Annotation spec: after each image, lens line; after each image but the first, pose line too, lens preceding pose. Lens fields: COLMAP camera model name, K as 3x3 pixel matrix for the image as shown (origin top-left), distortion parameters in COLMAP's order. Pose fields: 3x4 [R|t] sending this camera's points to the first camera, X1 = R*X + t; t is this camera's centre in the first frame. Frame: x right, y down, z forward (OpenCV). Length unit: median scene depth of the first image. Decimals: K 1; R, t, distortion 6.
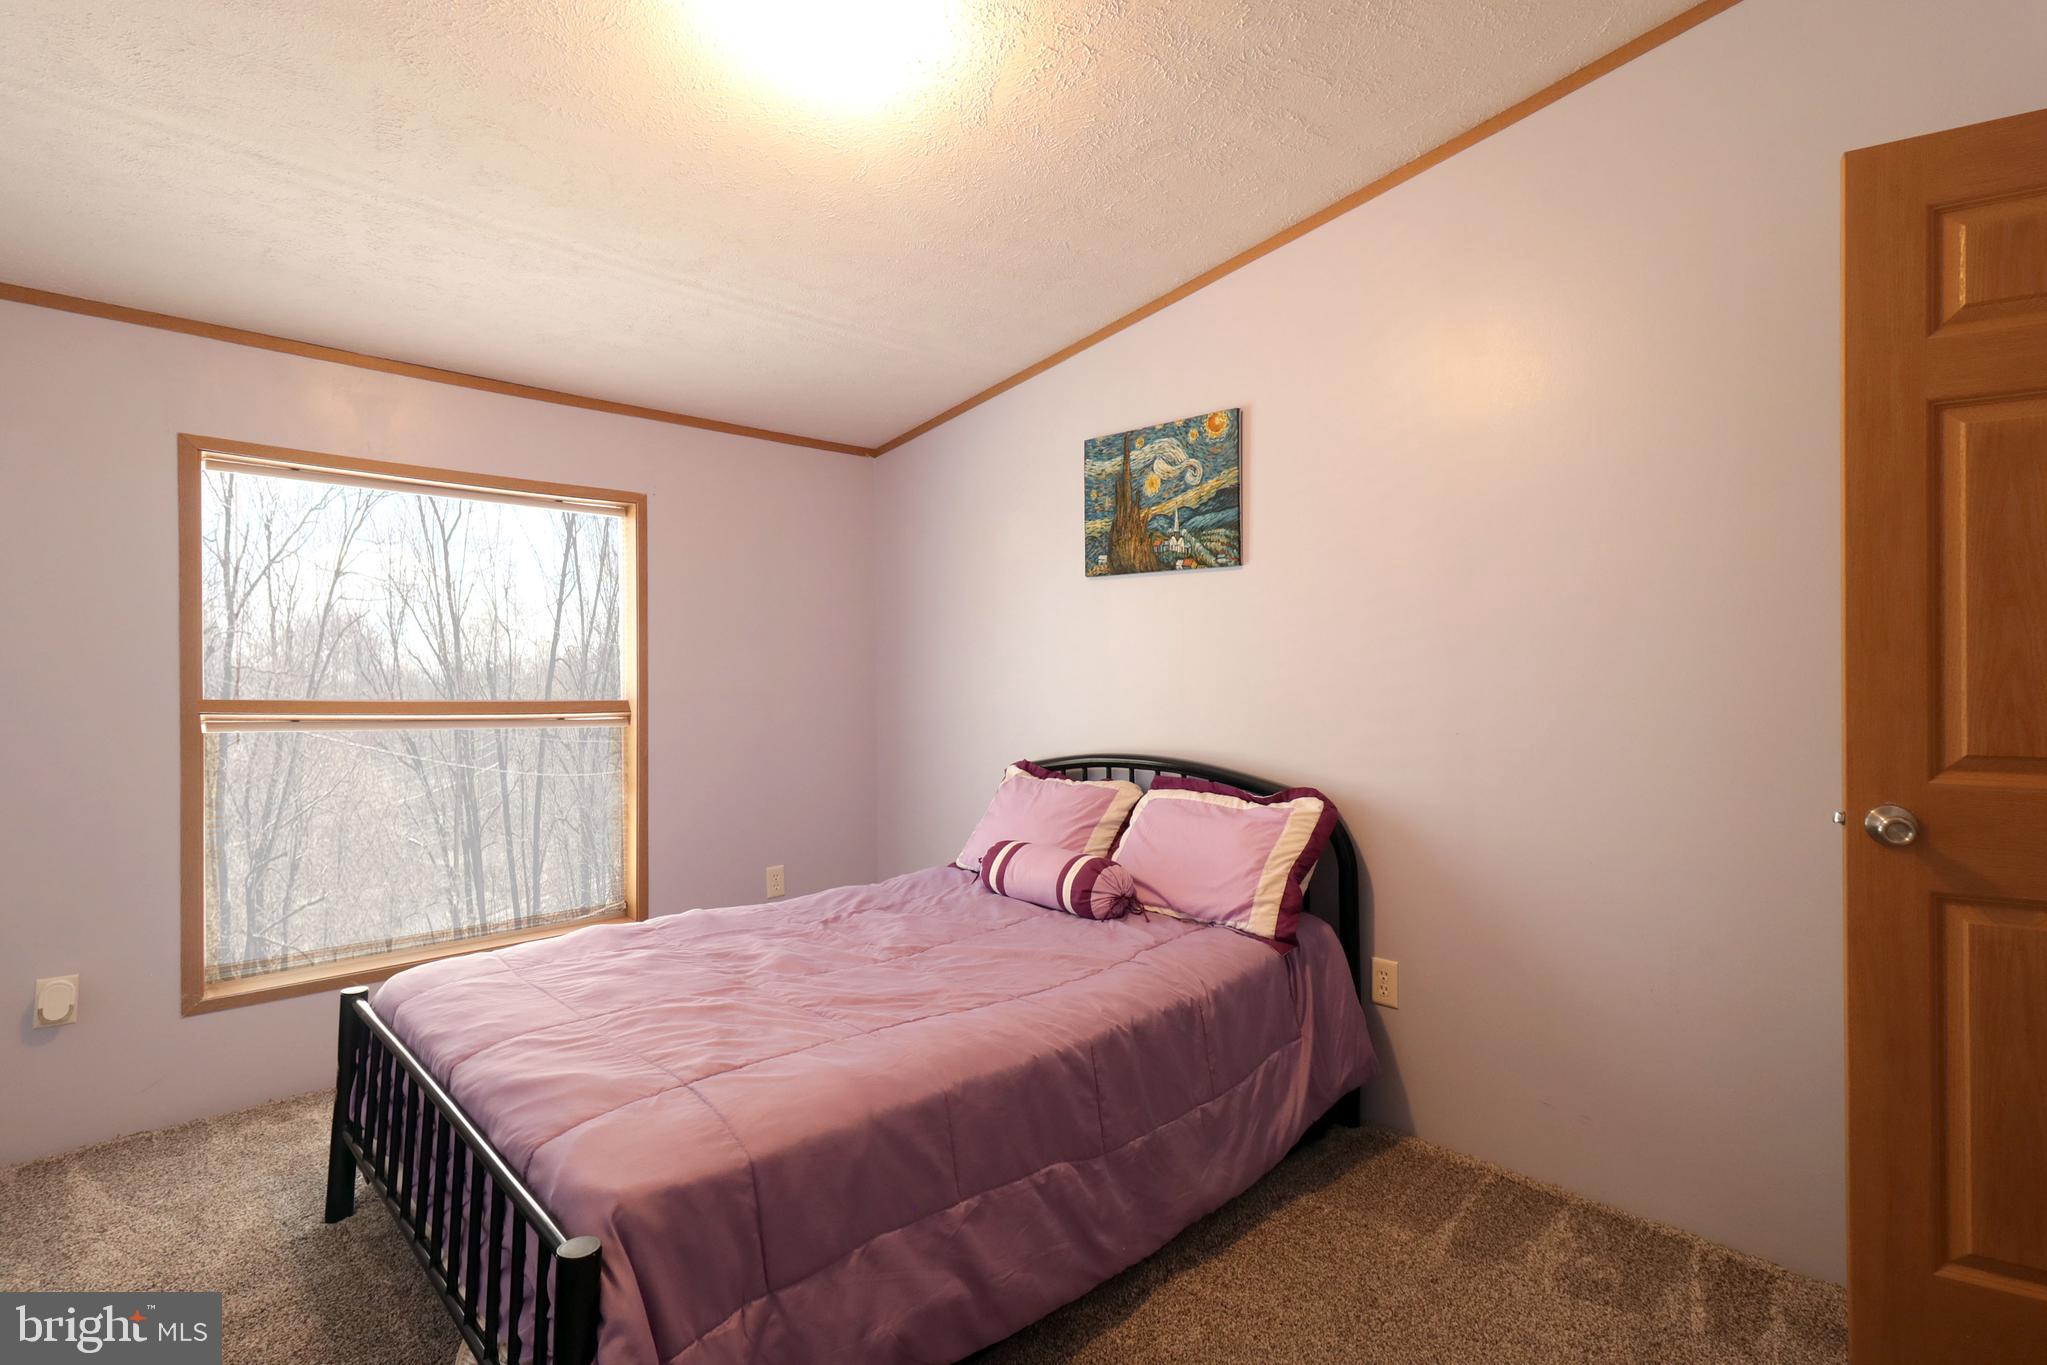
lens RADIAL K [[970.7, 0, 1028.0], [0, 970.7, 679.8], [0, 0, 1]] dist [0.001749, 0.002533]
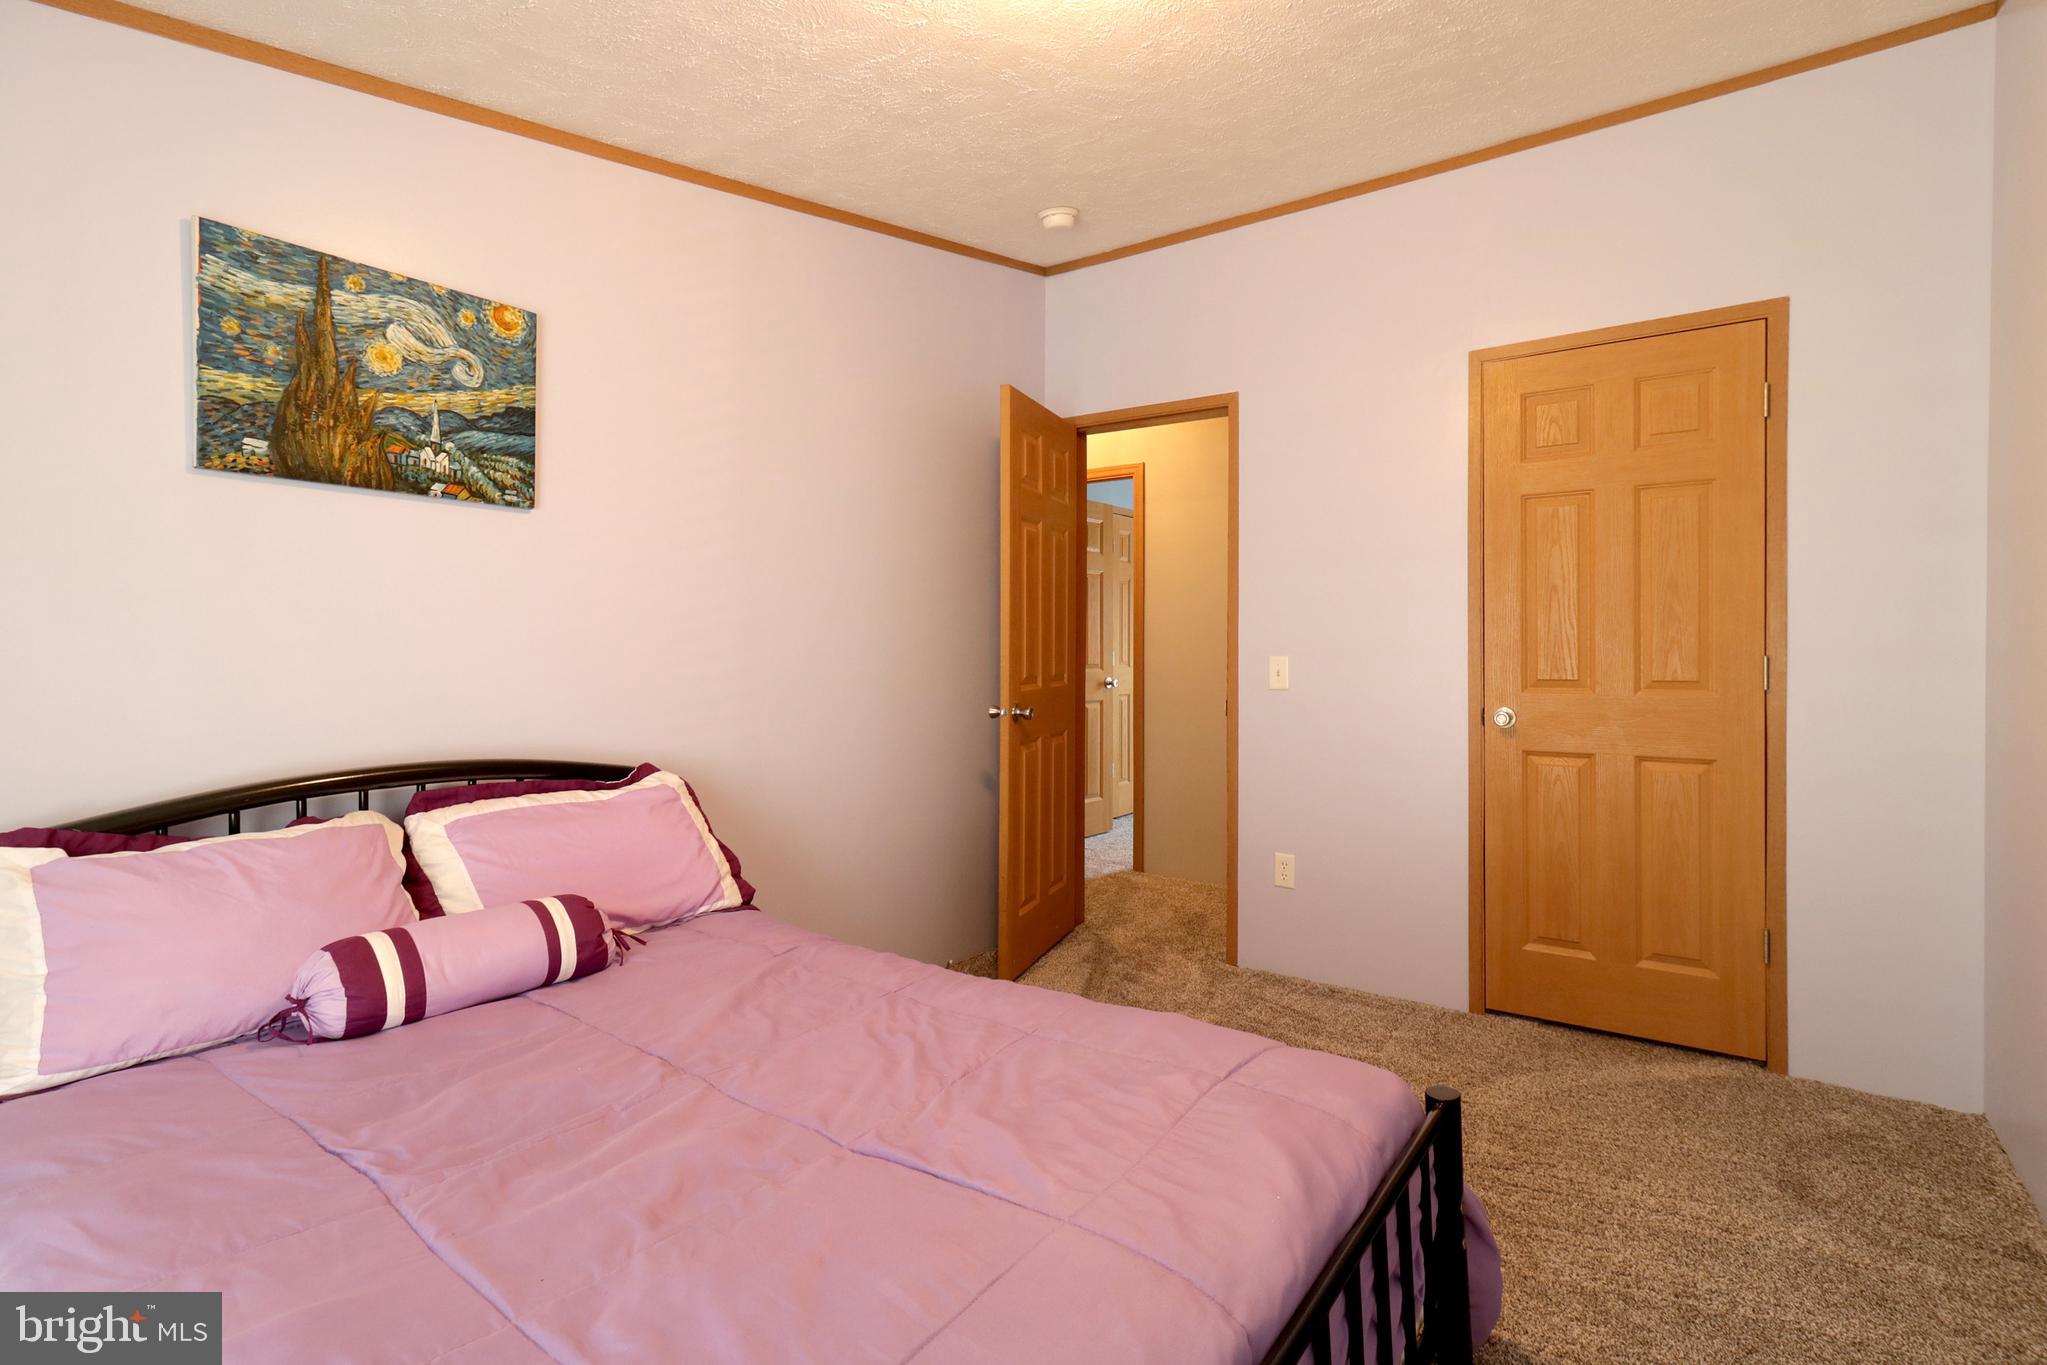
lens RADIAL K [[970.7, 0, 1025.1], [0, 970.7, 670.6], [0, 0, 1]] dist [0.001749, 0.002533]
pose [[-0.167692, -0.028953, 0.985414, -0.623667], [0.008771, 0.999485, 0.030859, -0.004208], [-0.985800, 0.013817, -0.167352, 0.699037]]
